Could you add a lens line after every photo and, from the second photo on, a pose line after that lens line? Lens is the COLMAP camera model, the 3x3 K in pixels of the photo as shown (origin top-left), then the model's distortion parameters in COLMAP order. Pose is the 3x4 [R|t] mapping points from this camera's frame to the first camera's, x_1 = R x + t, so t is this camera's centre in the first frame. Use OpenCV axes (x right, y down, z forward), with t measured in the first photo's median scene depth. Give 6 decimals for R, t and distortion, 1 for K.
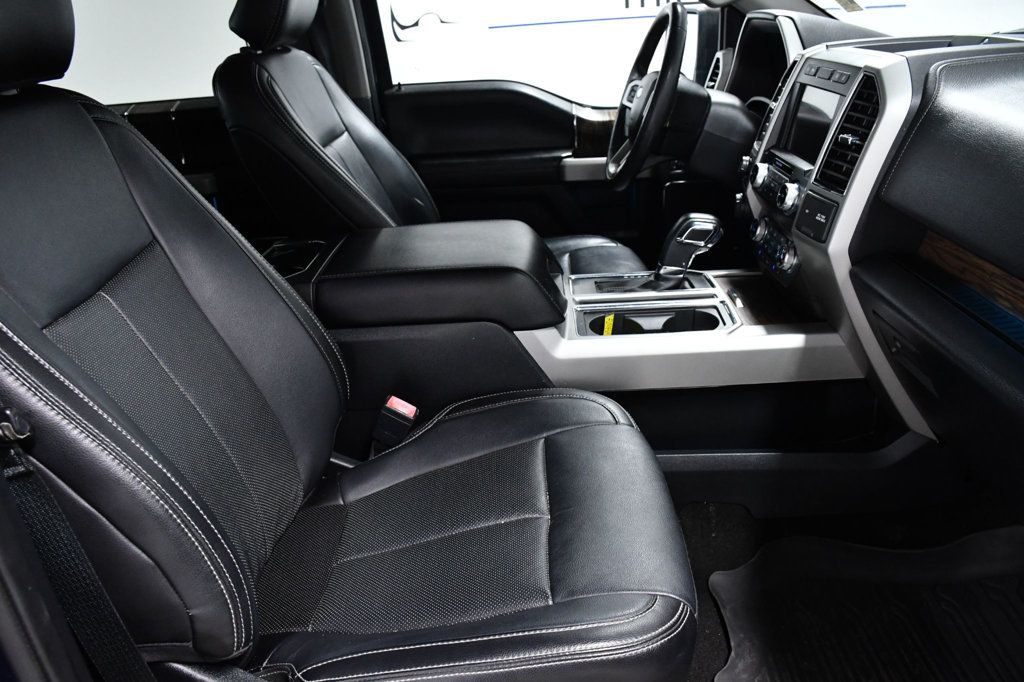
lens RADIAL K [[829.7, 0, 511.3], [0, 829.7, 324.0], [0, 0, 1]] dist [-0.138797, 0.129871]
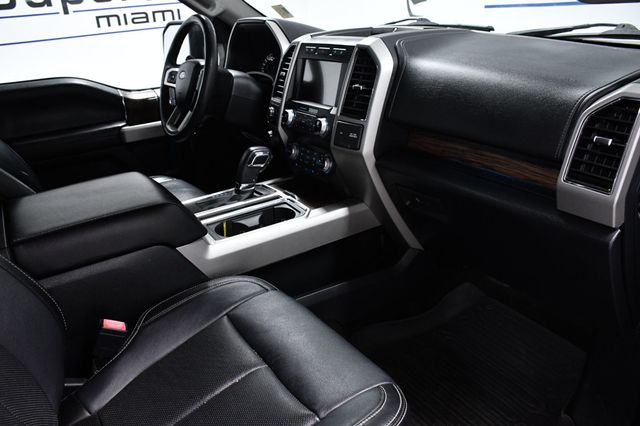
lens RADIAL K [[518.5, 0, 319.5], [0, 518.5, 202.4], [0, 0, 1]] dist [-0.138797, 0.129871]
pose [[0.826473, -0.198767, 0.526720, -0.218951], [0.217488, 0.975691, 0.026934, -0.034149], [-0.519269, 0.092295, 0.849612, 0.126702]]
